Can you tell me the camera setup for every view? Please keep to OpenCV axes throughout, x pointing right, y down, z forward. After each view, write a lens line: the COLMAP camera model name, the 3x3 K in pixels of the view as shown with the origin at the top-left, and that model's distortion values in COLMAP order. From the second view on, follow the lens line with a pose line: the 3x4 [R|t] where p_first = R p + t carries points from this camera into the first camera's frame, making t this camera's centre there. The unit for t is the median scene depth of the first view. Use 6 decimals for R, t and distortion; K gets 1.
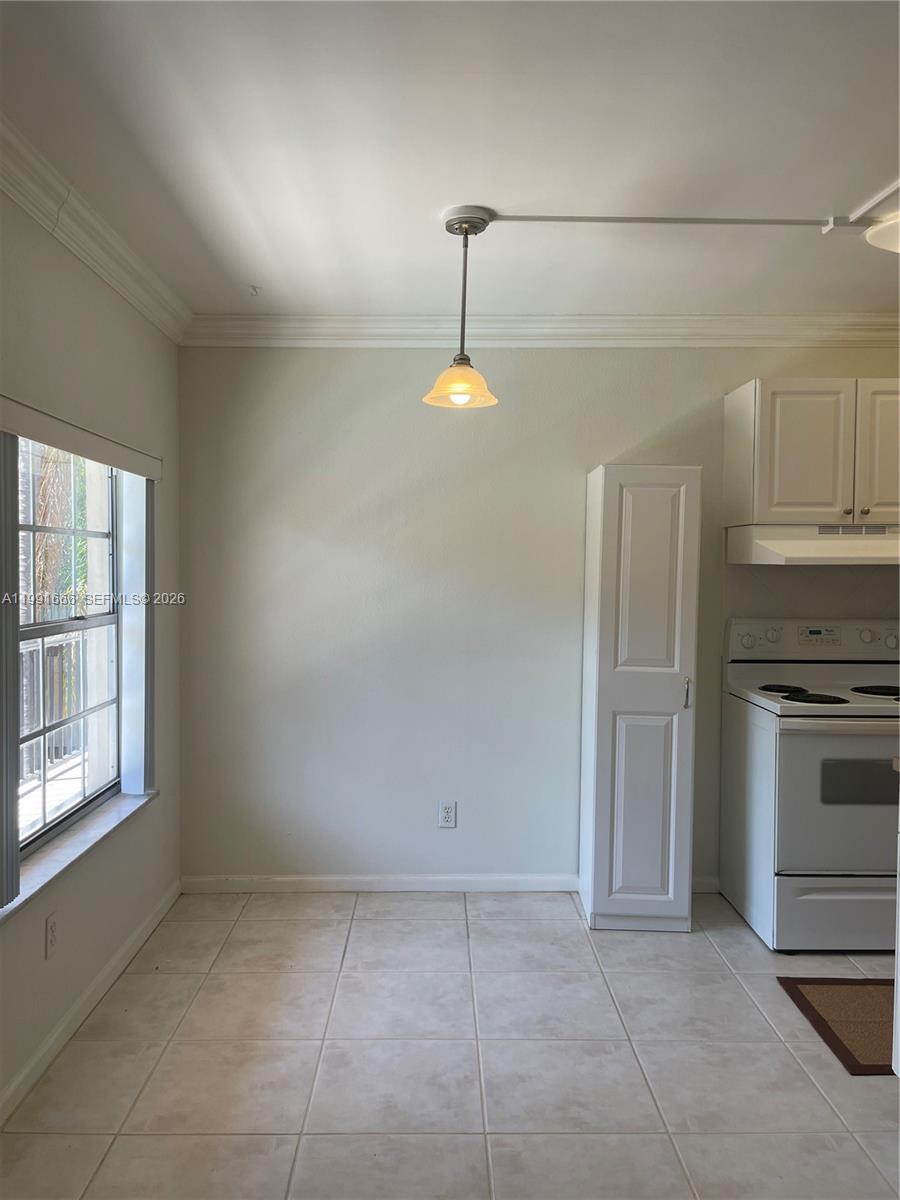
lens RADIAL K [[919.4, 0, 447.6], [0, 919.4, 598.6], [0, 0, 1]] dist [0.082740, -0.097389]
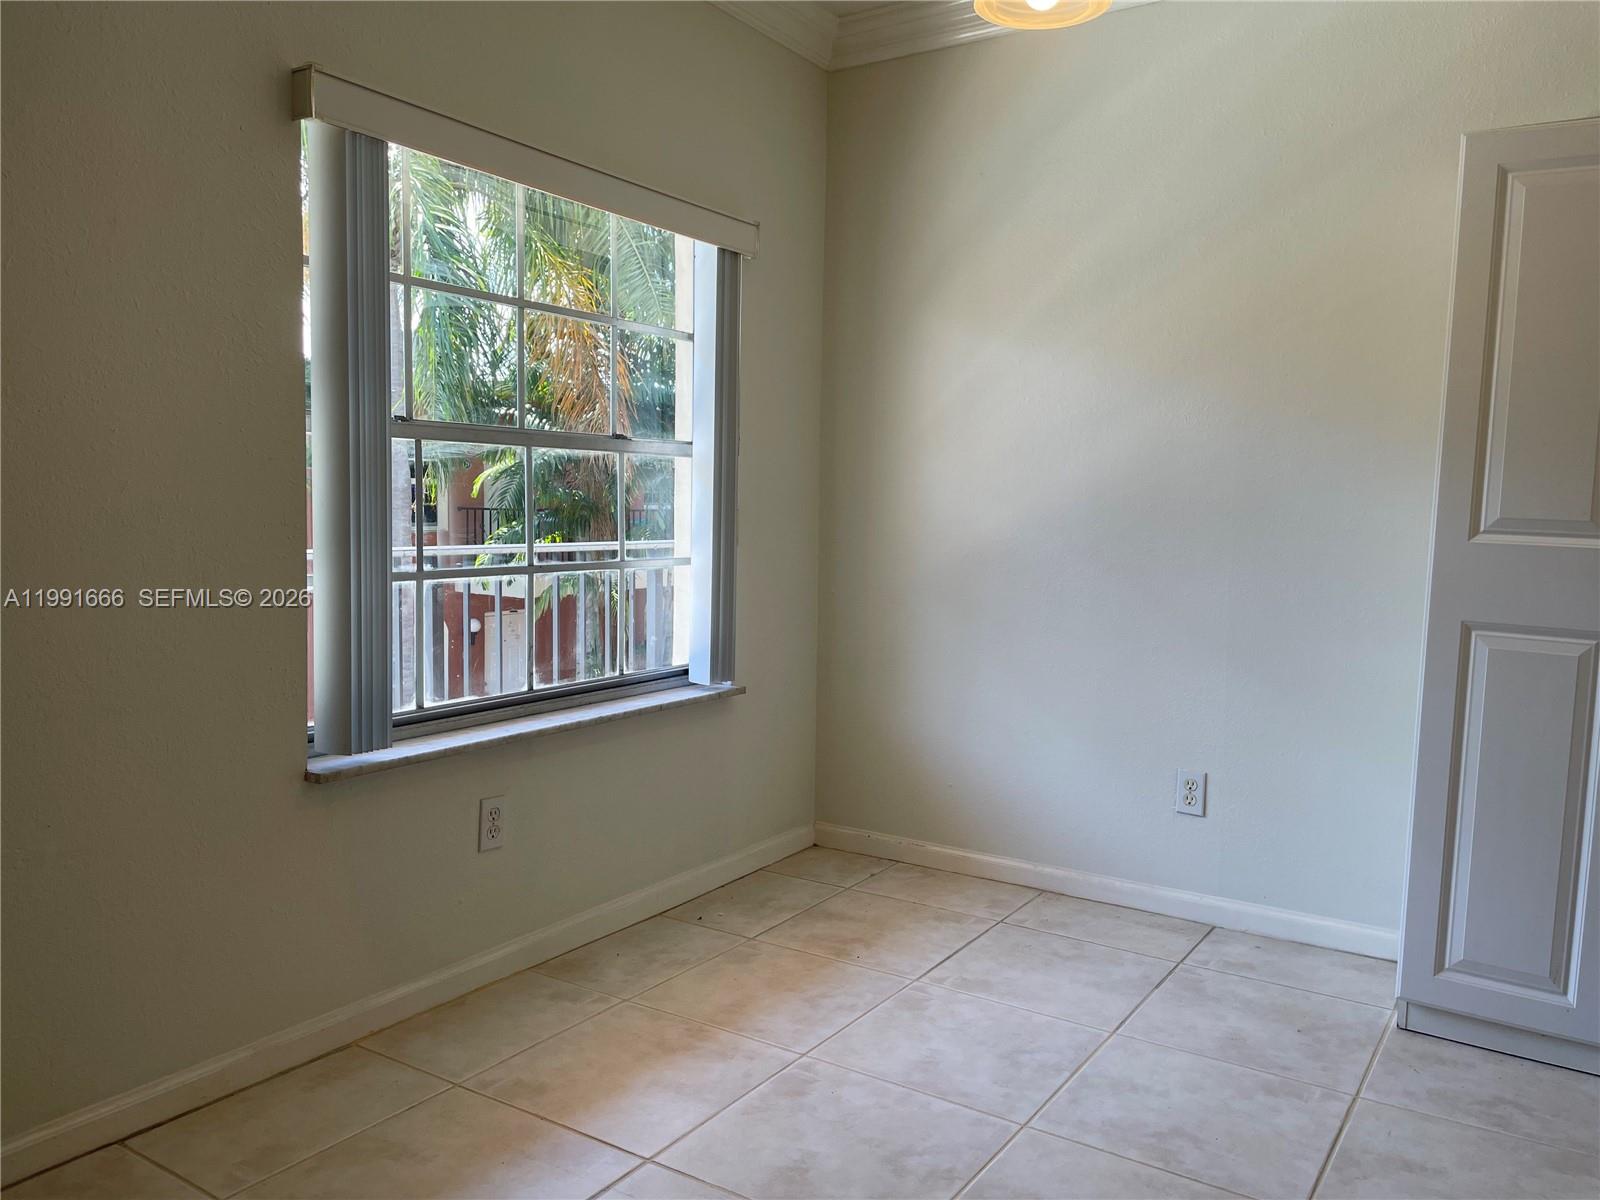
lens RADIAL K [[1225.8, 0, 796.3], [0, 1225.8, 592.4], [0, 0, 1]] dist [0.082740, -0.097389]
pose [[0.832575, 0.053061, -0.551365, 0.254897], [-0.033009, 0.998385, 0.046235, 0.087364], [0.552927, -0.020294, 0.832982, 0.224431]]
